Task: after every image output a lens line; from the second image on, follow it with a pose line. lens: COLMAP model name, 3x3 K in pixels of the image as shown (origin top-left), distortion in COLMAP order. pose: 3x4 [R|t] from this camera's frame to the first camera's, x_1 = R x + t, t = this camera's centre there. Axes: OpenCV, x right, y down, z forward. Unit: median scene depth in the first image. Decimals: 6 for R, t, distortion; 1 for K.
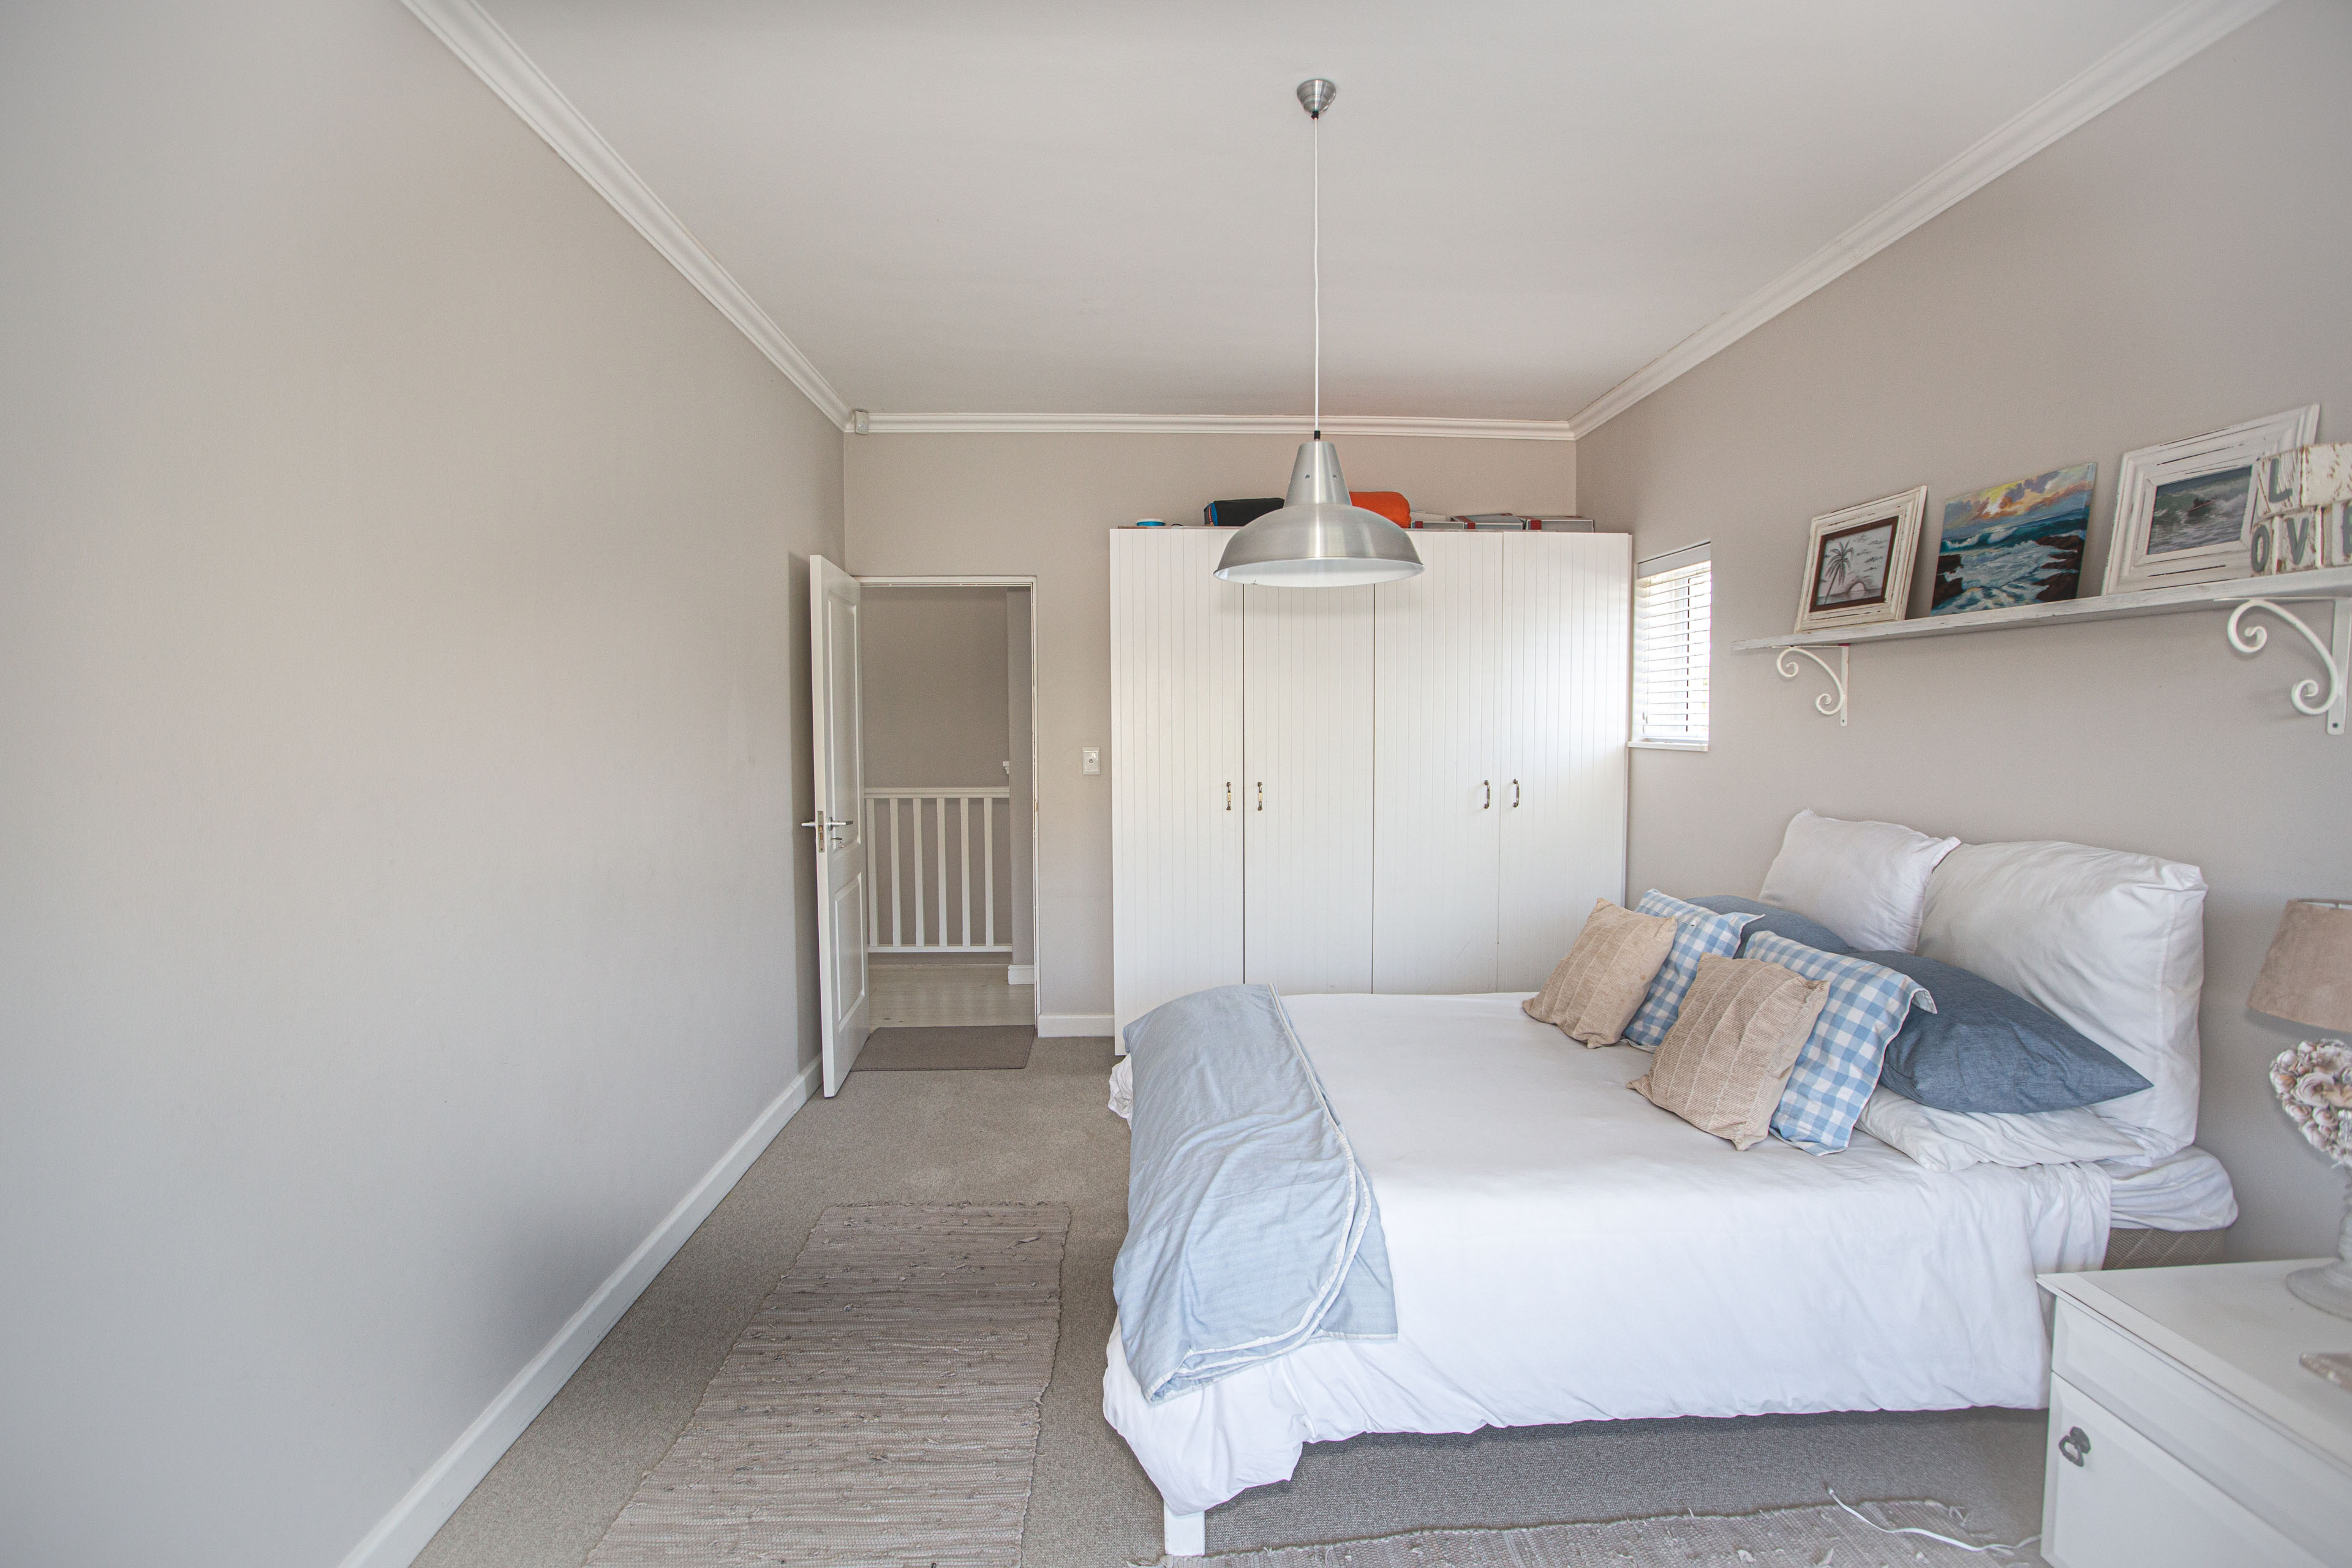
lens RADIAL K [[1115.4, 0, 1173.1], [0, 1115.4, 792.3], [0, 0, 1]] dist [-0.053734, 0.021606]
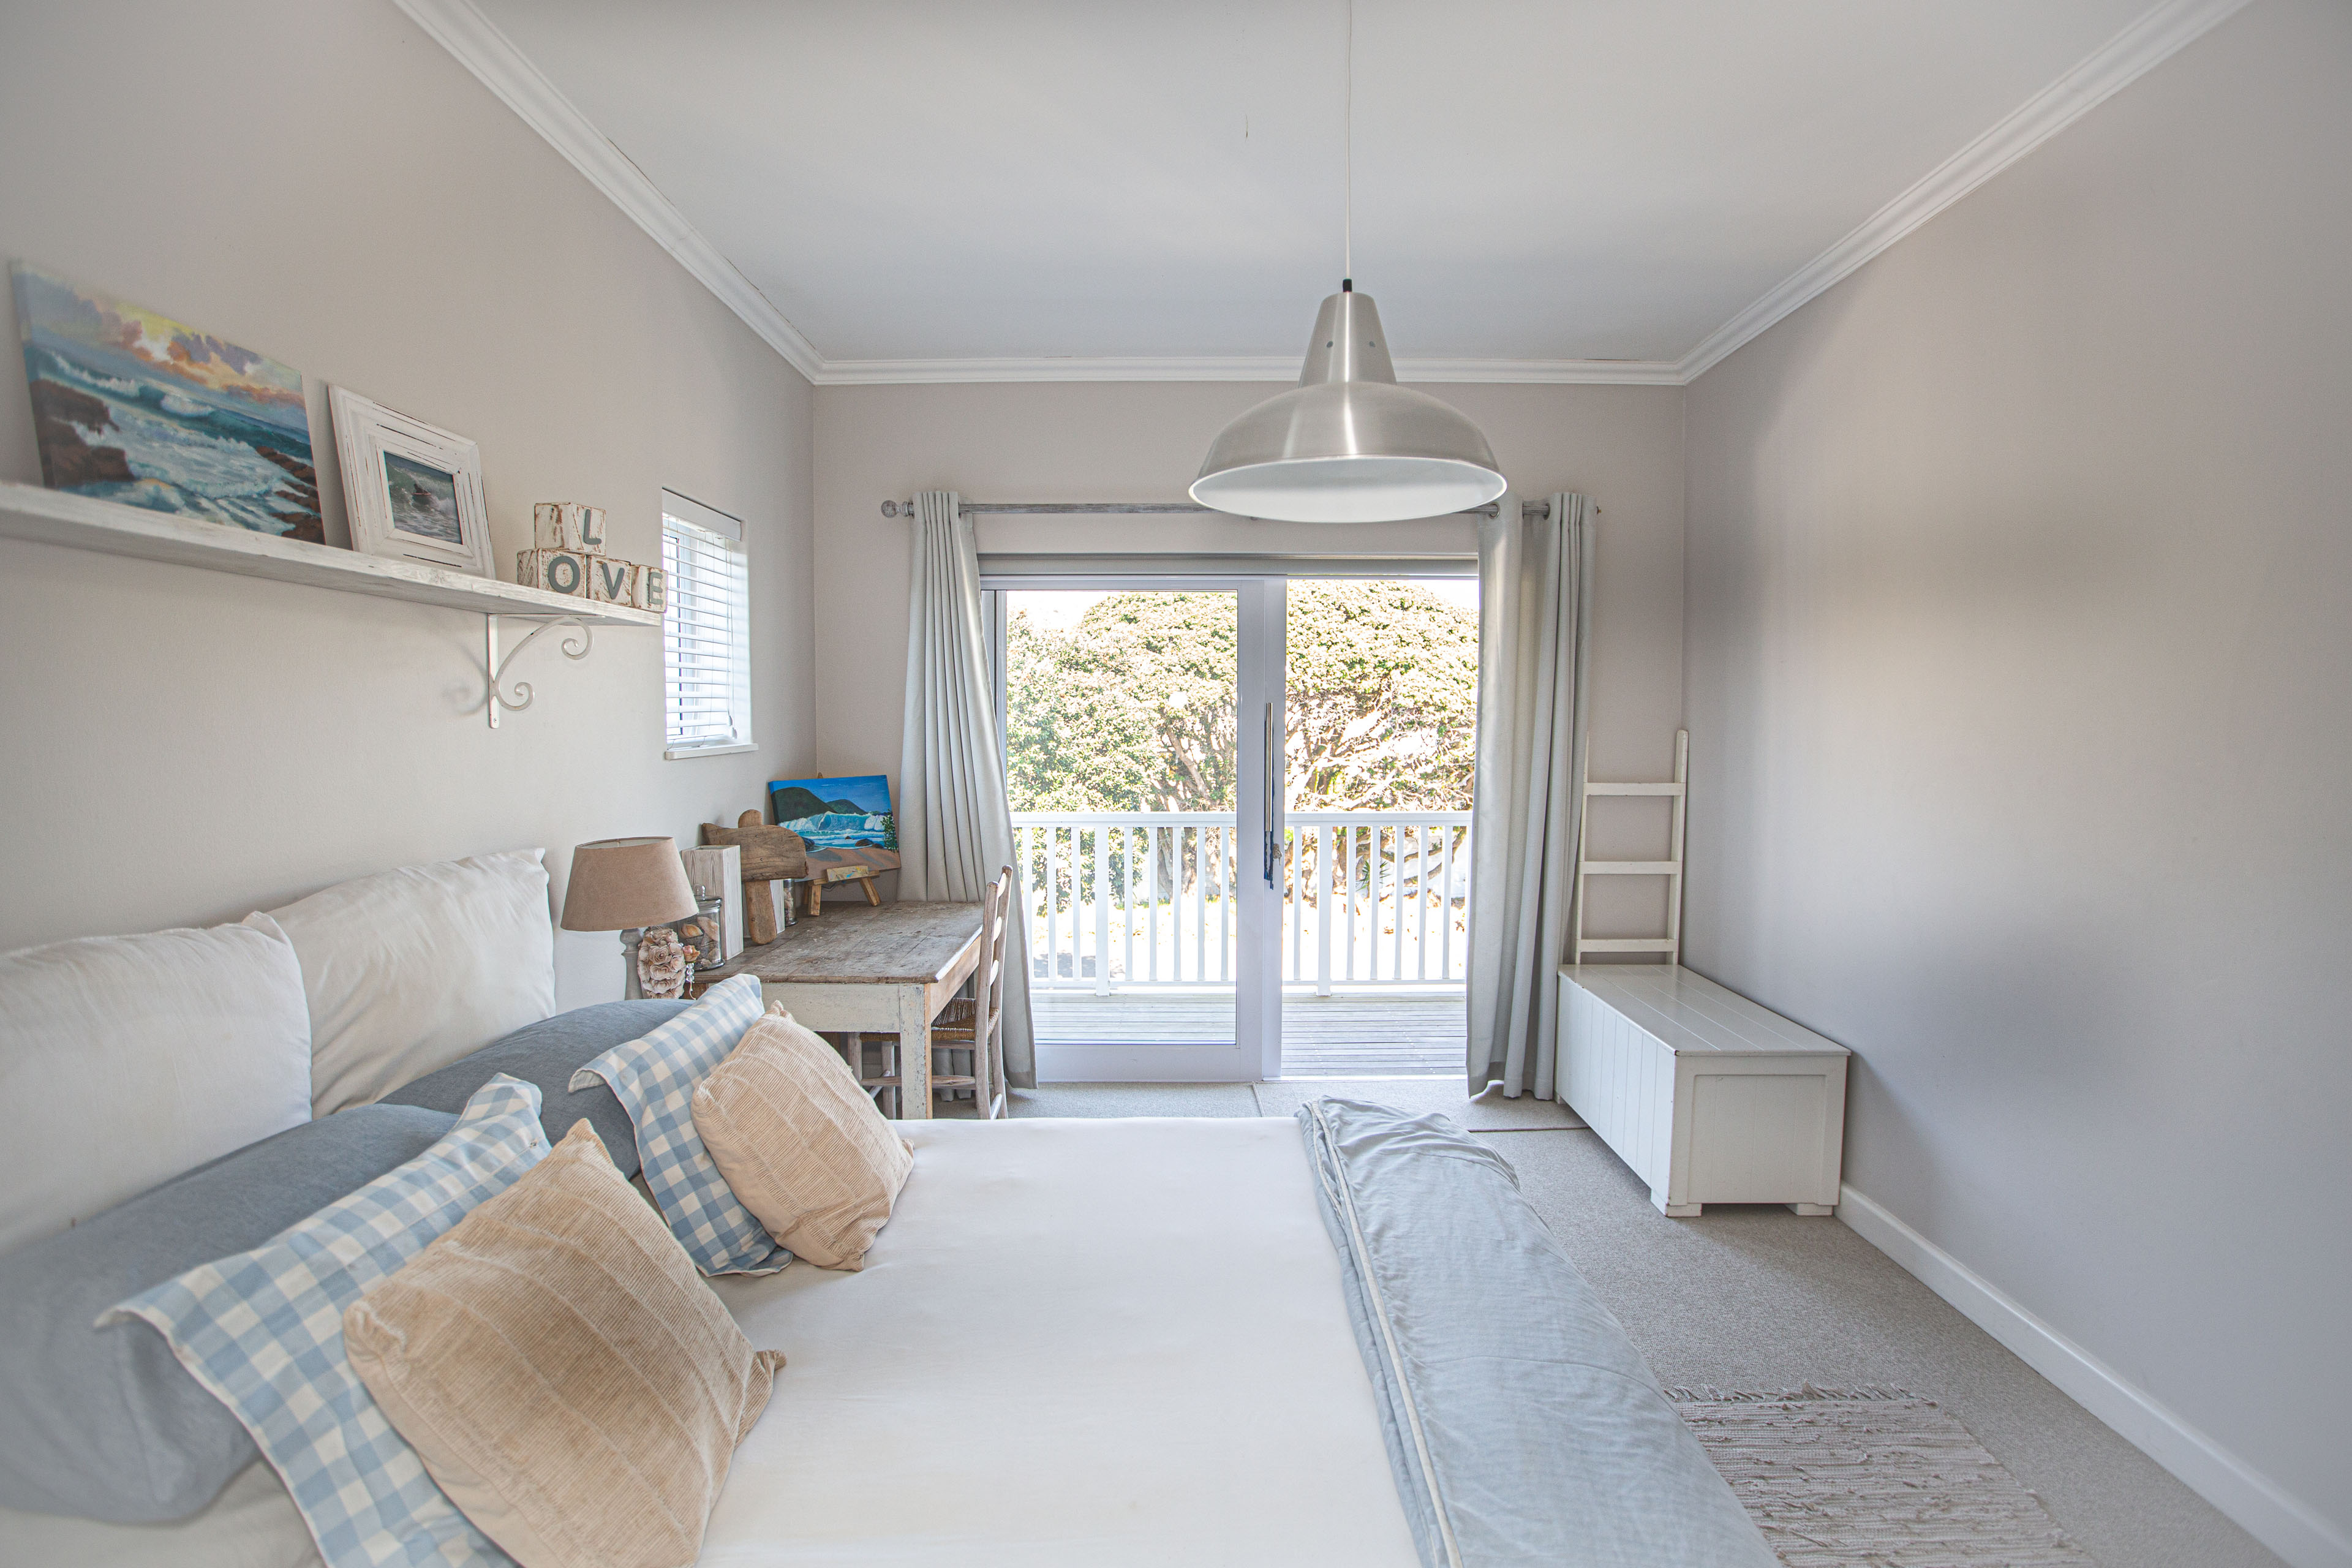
lens RADIAL K [[1115.4, 0, 1173.1], [0, 1115.4, 792.3], [0, 0, 1]] dist [-0.053734, 0.021606]
pose [[-0.998070, -0.002912, 0.062031, 0.185867], [0.005066, 0.991753, 0.128067, -0.102603], [-0.061892, 0.128134, -0.989824, 1.640196]]
